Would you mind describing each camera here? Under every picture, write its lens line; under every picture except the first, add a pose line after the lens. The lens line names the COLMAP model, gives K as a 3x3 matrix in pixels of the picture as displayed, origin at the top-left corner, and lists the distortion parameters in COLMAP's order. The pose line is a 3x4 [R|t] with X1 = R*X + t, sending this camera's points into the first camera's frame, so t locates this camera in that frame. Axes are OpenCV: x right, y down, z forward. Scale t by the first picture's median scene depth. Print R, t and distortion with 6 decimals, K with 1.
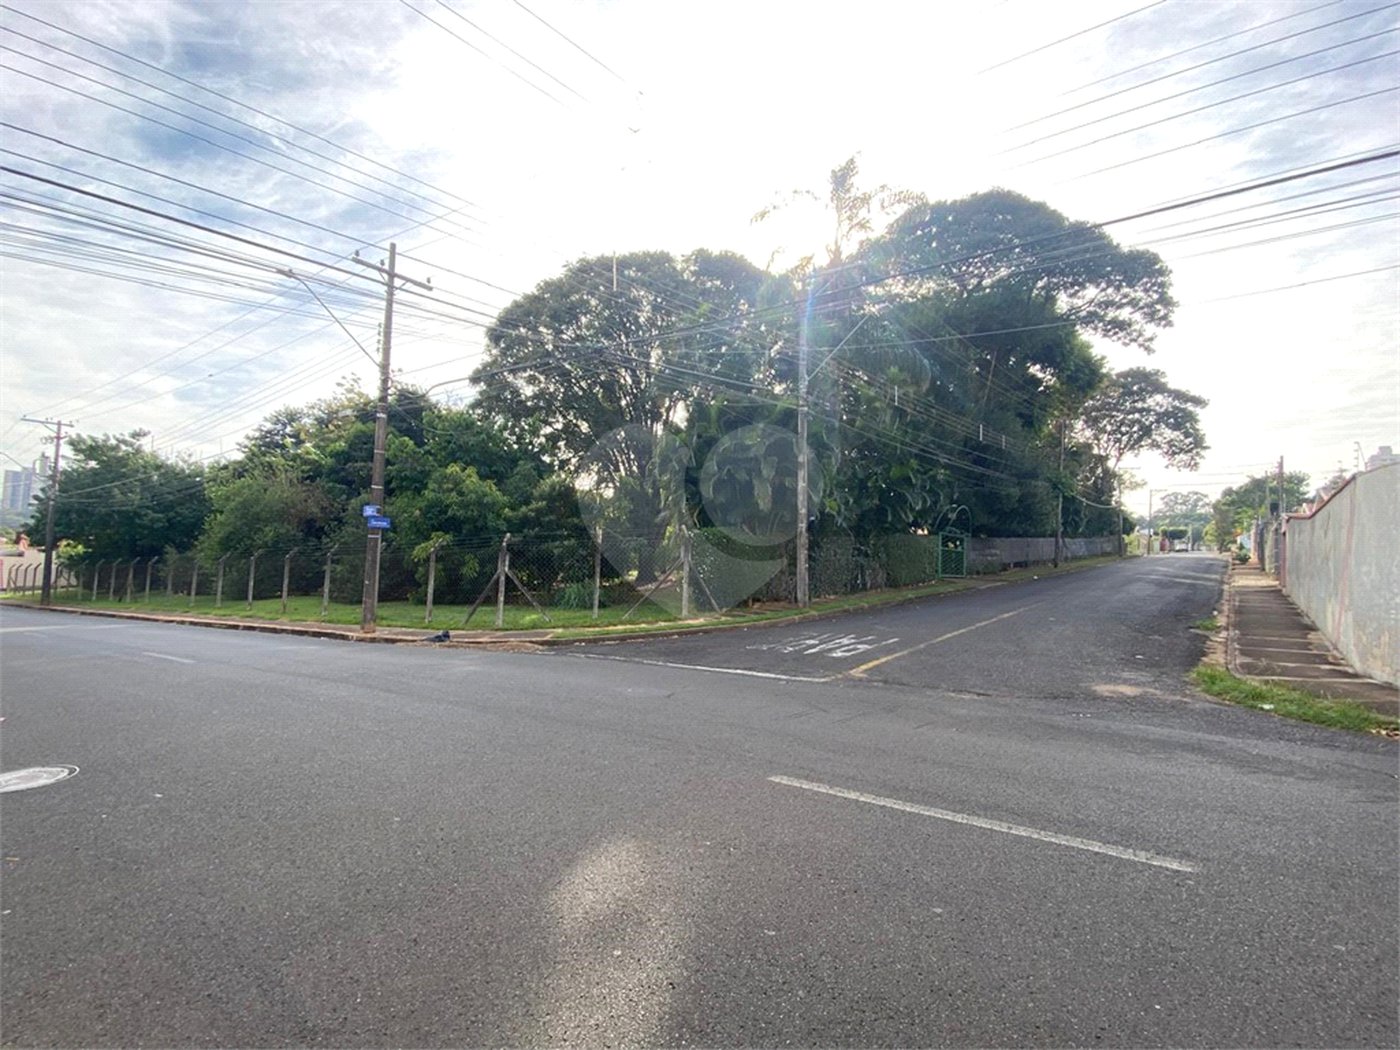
lens RADIAL K [[709.3, 0, 691.3], [0, 709.3, 519.3], [0, 0, 1]] dist [0.028041, -0.026179]
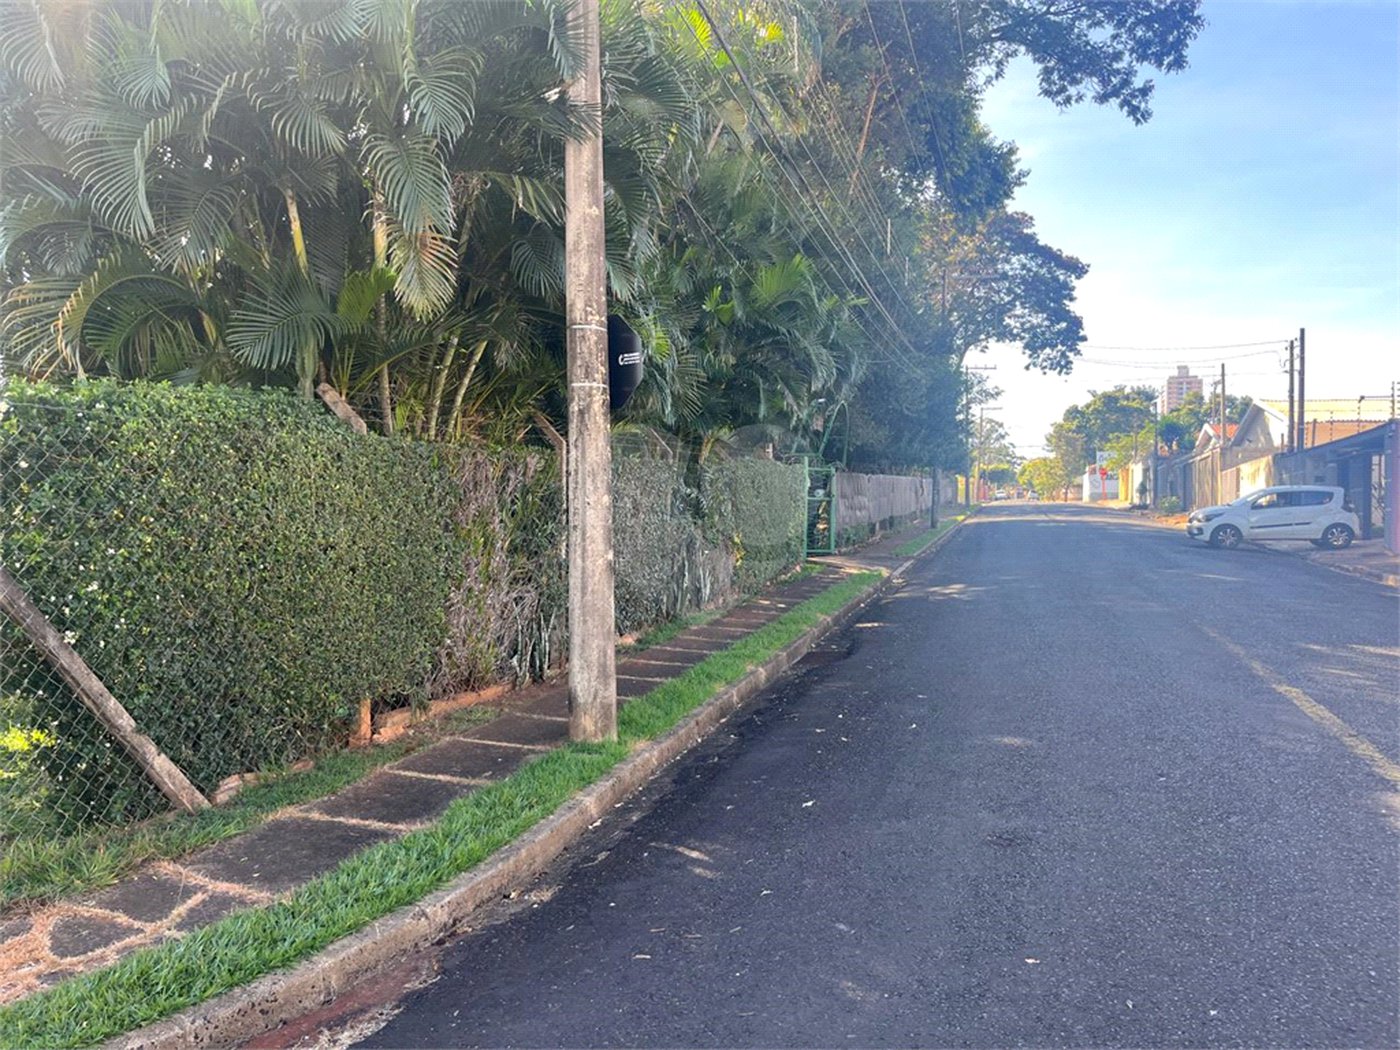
lens RADIAL K [[1095.4, 0, 700.0], [0, 1095.4, 525.0], [0, 0, 1]] dist [-0.006010, -0.004814]
pose [[0.927326, -0.025142, 0.373410, 0.016140], [0.003369, 0.998261, 0.058846, 0.010041], [-0.374241, -0.053311, 0.925798, 0.193094]]
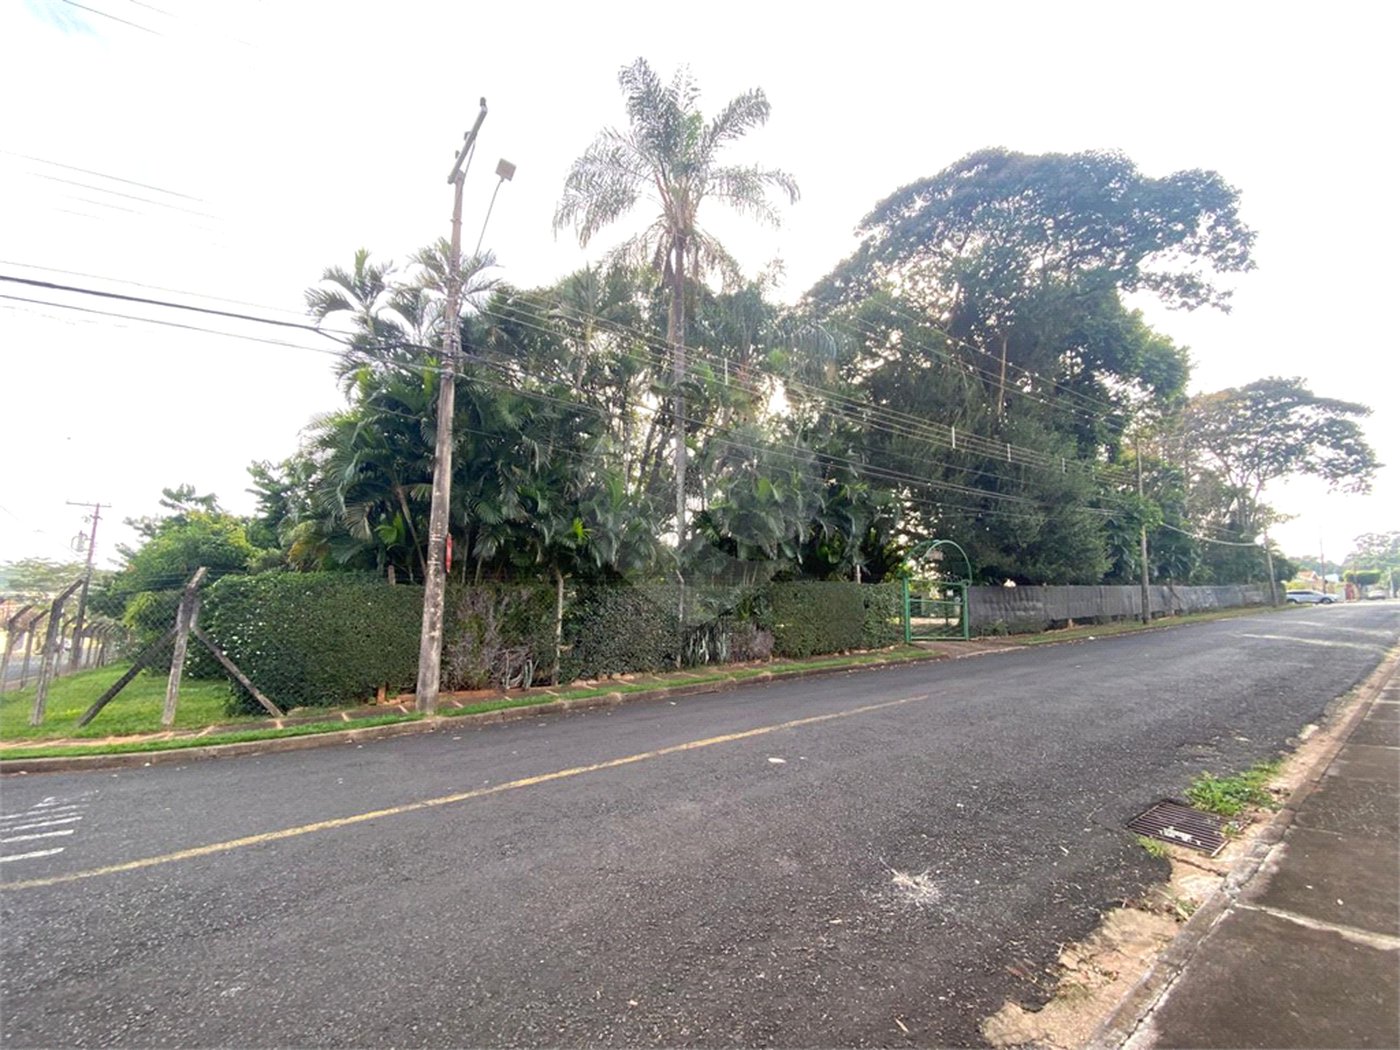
lens RADIAL K [[612.7, 0, 686.8], [0, 612.7, 517.3], [0, 0, 1]] dist [0.016966, -0.019226]
pose [[0.966637, -0.053793, -0.250437, 0.145336], [0.026987, 0.993646, -0.109268, 0.009412], [0.254723, 0.098864, 0.961947, 0.166771]]
